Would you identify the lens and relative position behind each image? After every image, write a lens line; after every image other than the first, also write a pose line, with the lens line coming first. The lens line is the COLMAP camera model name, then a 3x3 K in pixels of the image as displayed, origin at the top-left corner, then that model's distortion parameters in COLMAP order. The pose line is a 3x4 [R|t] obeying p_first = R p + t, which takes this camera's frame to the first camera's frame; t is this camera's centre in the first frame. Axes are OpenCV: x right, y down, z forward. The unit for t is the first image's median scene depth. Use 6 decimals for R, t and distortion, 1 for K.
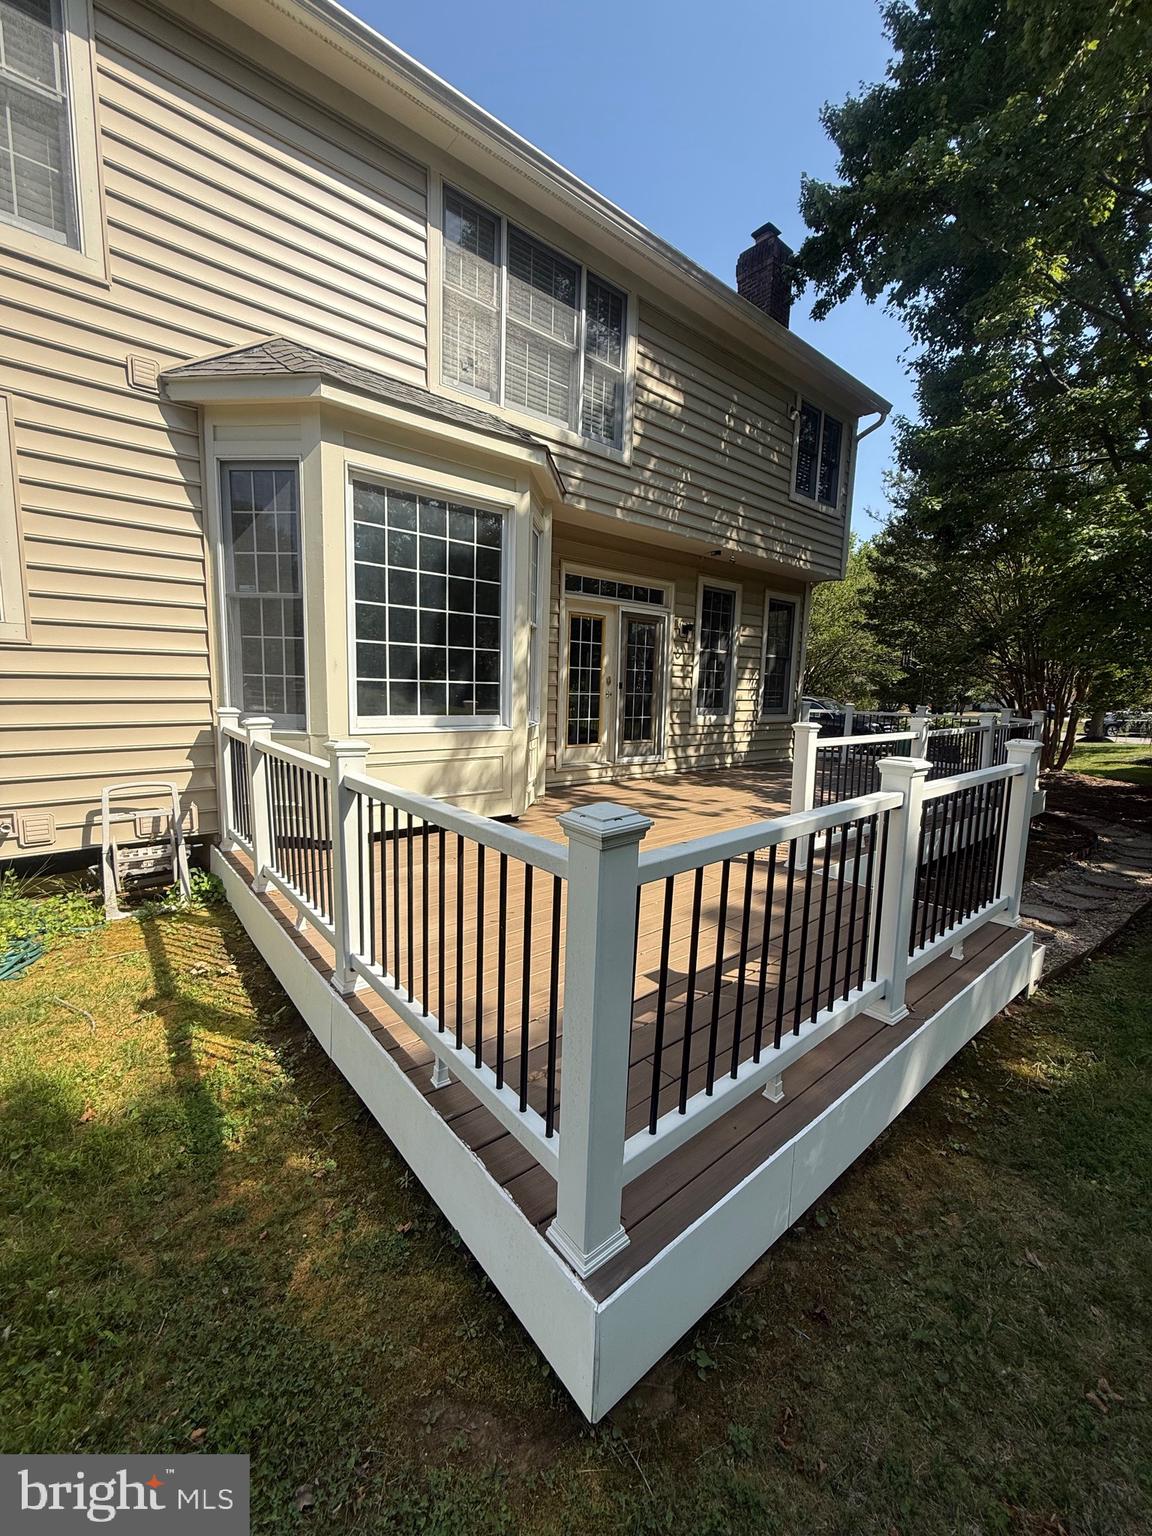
lens RADIAL K [[606.9, 0, 576.4], [0, 606.9, 762.6], [0, 0, 1]] dist [0.002845, 0.000825]
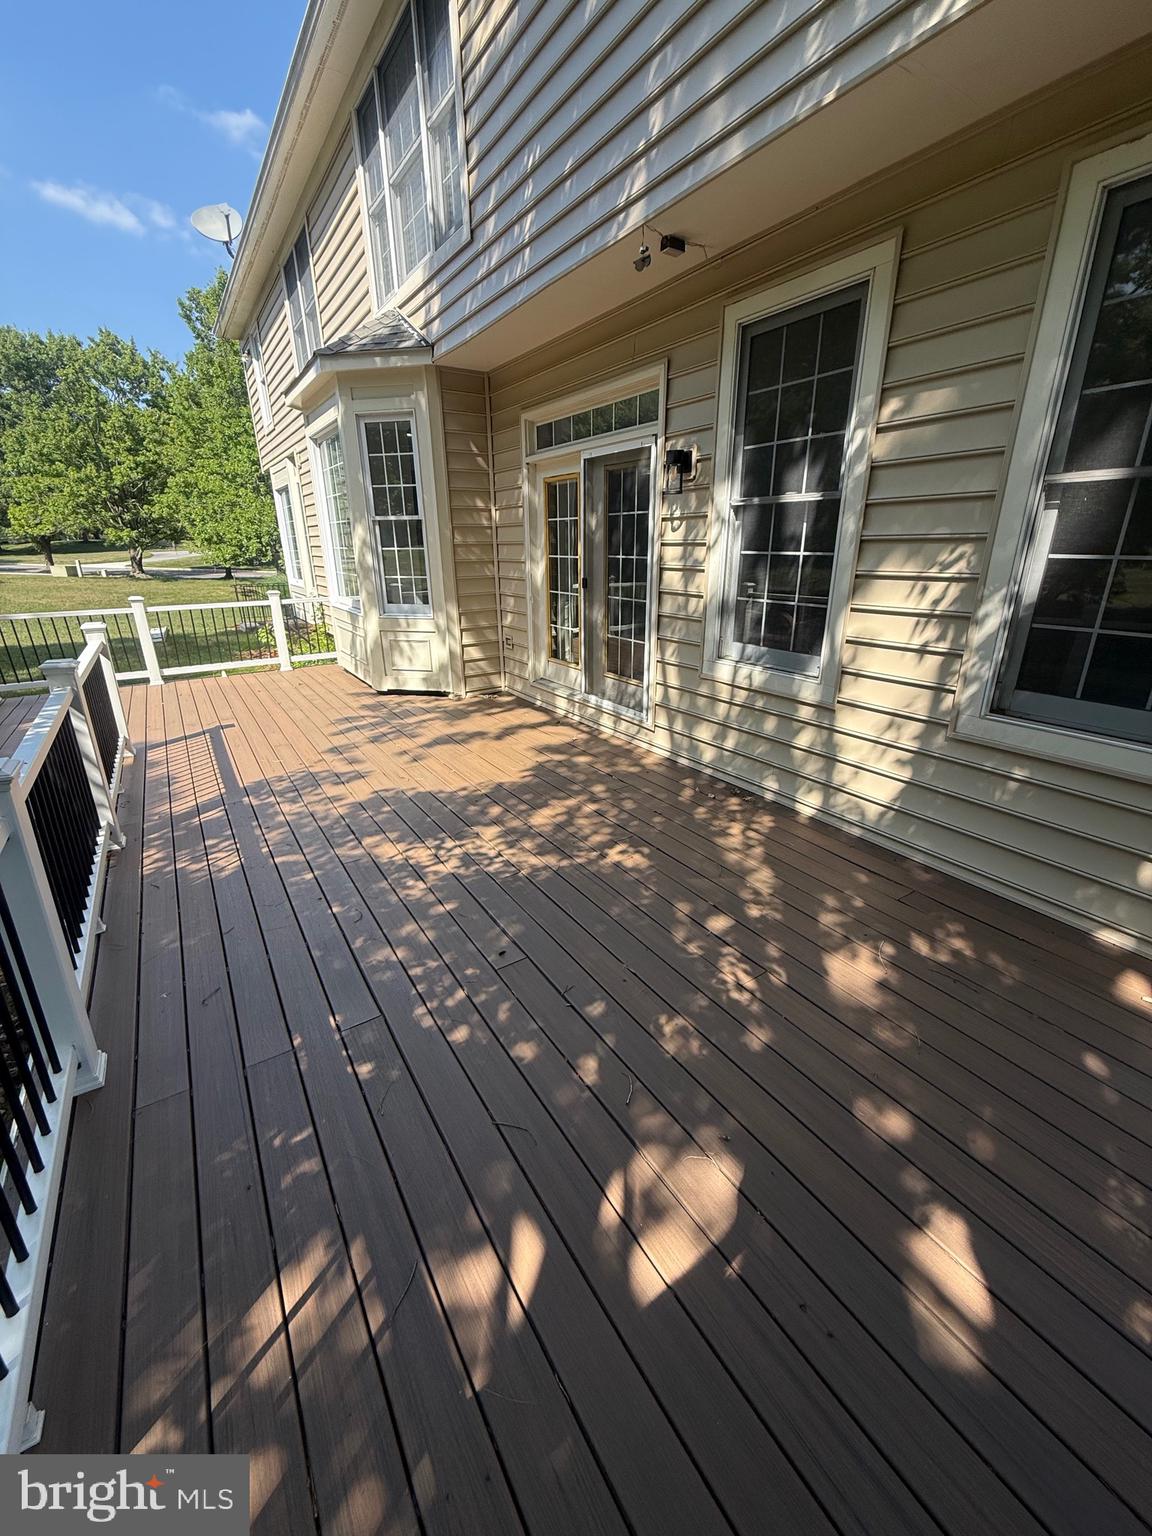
lens RADIAL K [[606.9, 0, 576.8], [0, 606.9, 760.9], [0, 0, 1]] dist [0.002845, 0.000825]
pose [[-0.109438, 0.309800, -0.944482, 0.656565], [-0.127833, 0.937913, 0.322458, -0.137952], [0.985739, 0.156025, -0.063041, 0.933391]]
